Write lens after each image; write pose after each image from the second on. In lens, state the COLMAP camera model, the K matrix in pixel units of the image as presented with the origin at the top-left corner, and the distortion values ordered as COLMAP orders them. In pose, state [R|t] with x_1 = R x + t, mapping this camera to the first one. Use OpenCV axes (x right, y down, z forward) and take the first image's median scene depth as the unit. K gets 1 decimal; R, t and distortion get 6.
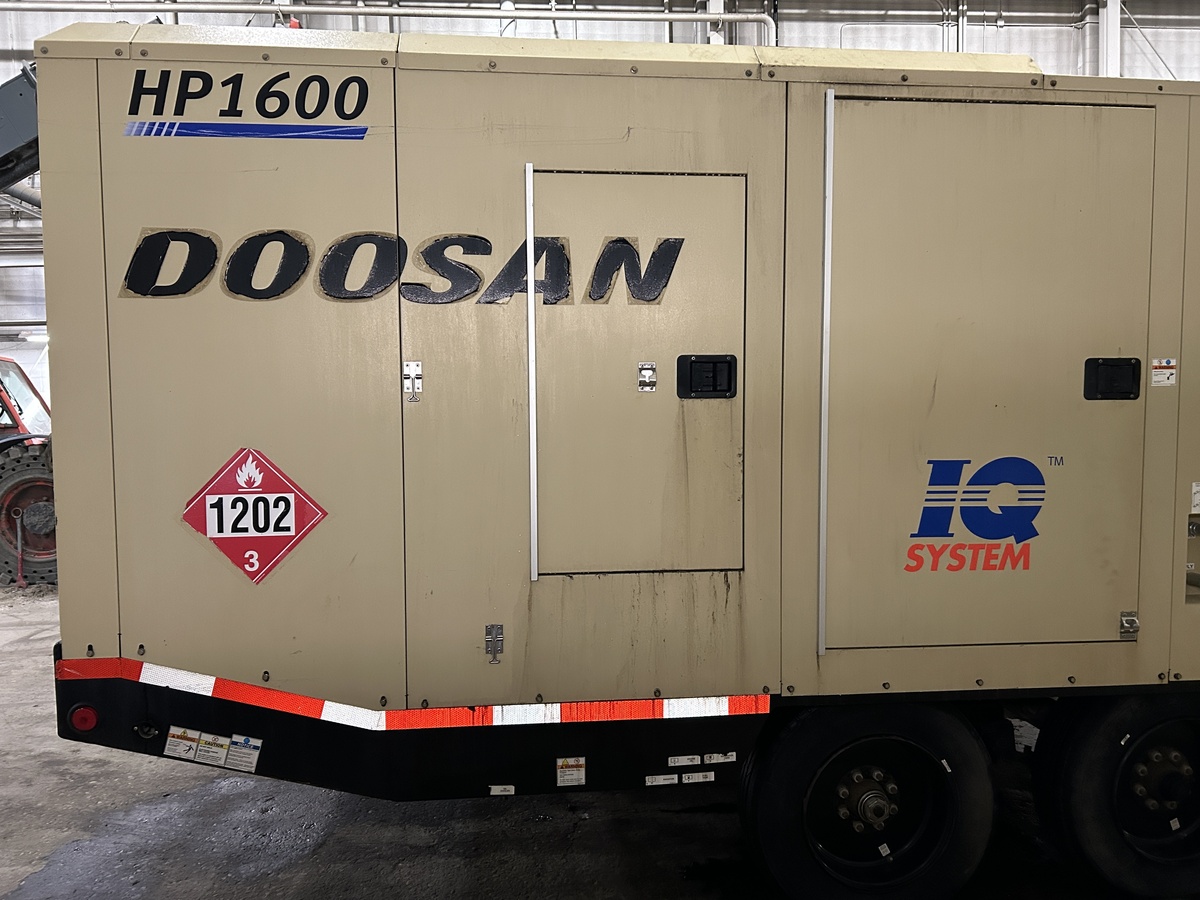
lens RADIAL K [[897.7, 0, 603.8], [0, 897.7, 455.6], [0, 0, 1]] dist [0.049504, -0.052327]
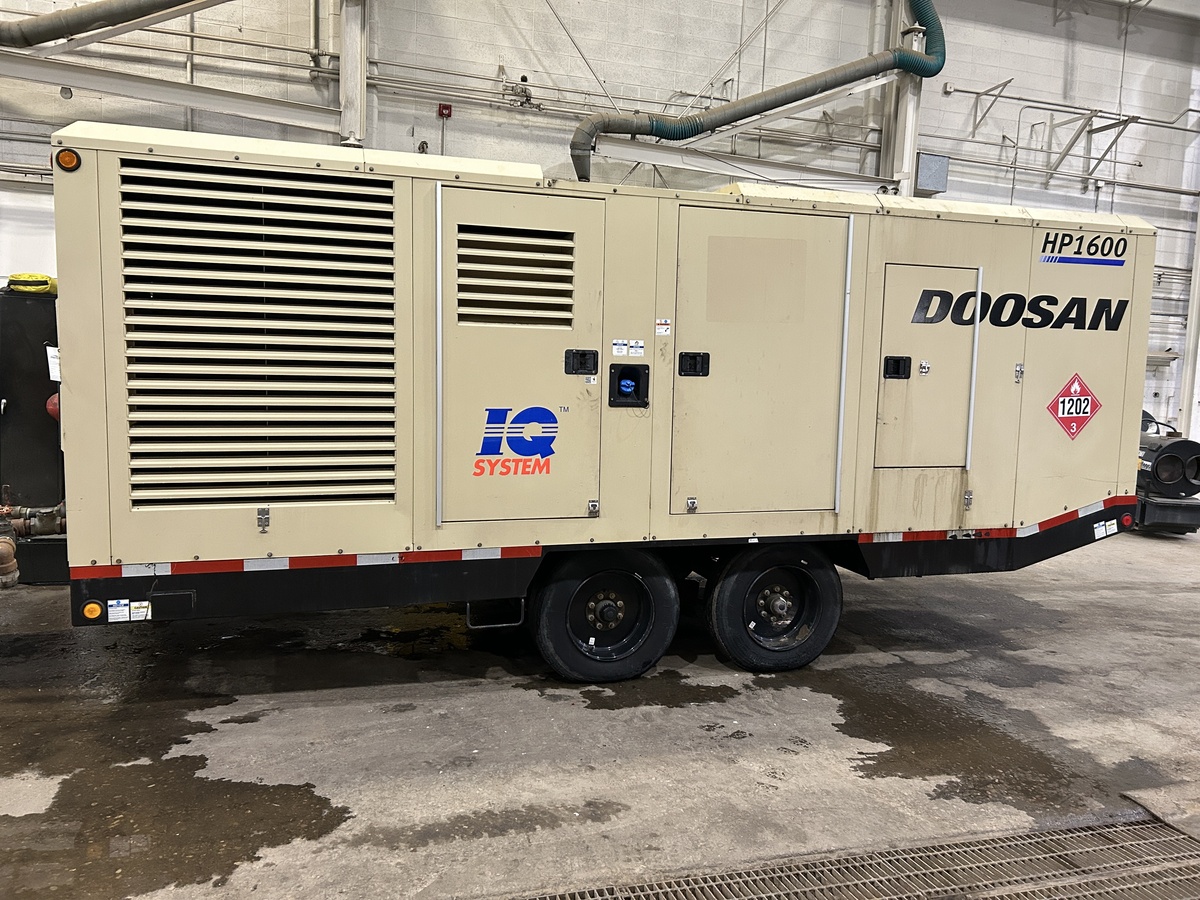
lens RADIAL K [[906.5, 0, 601.1], [0, 906.5, 445.5], [0, 0, 1]] dist [0.052685, -0.056006]
pose [[-0.980393, 0.001047, -0.197050, 1.003064], [-0.029689, 0.987786, 0.152964, -0.256085], [0.194803, 0.155815, -0.968387, 3.649939]]
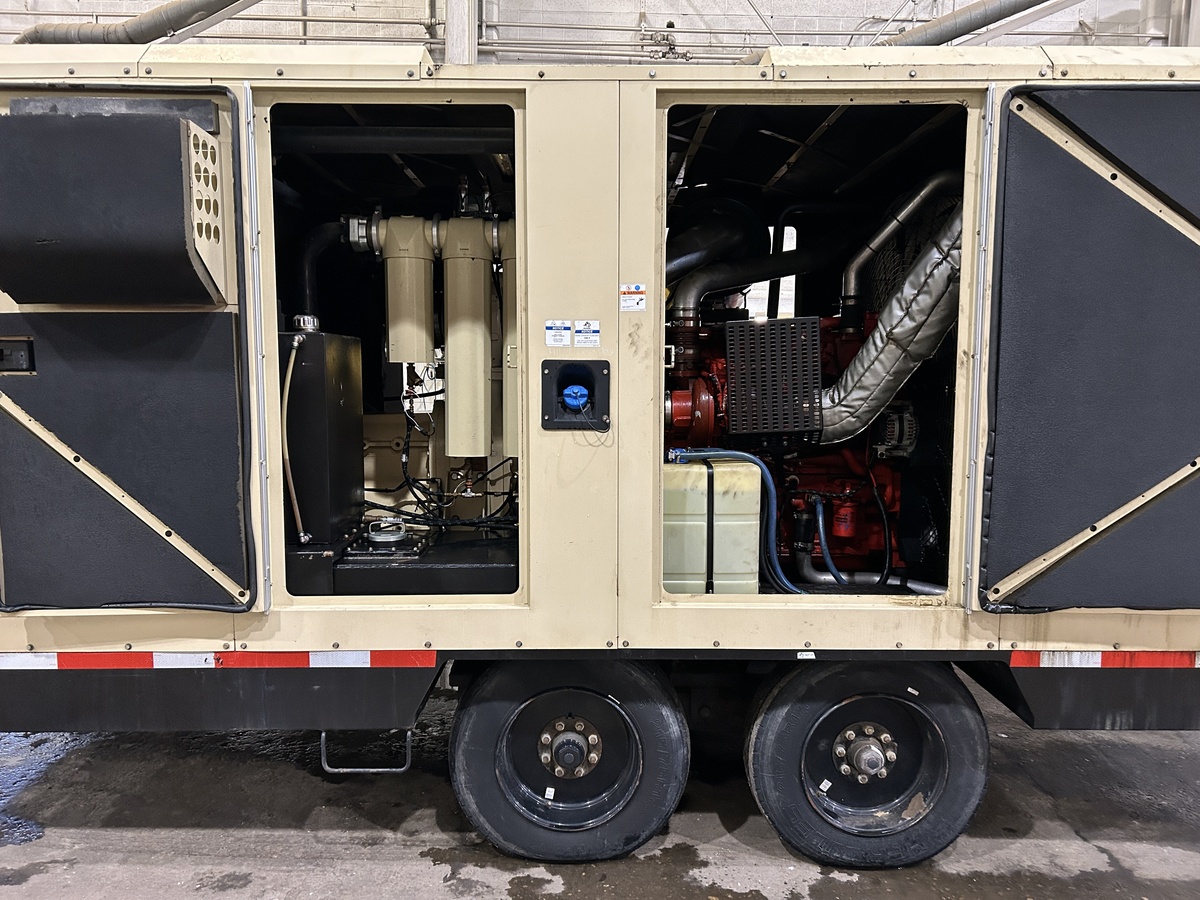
lens RADIAL K [[913.4, 0, 597.8], [0, 913.4, 451.3], [0, 0, 1]] dist [0.009168, -0.001242]
pose [[-0.994752, -0.005986, 0.102136, 0.468448], [0.009834, 0.988071, 0.153688, -0.203748], [-0.101838, 0.153886, -0.982827, 3.010353]]
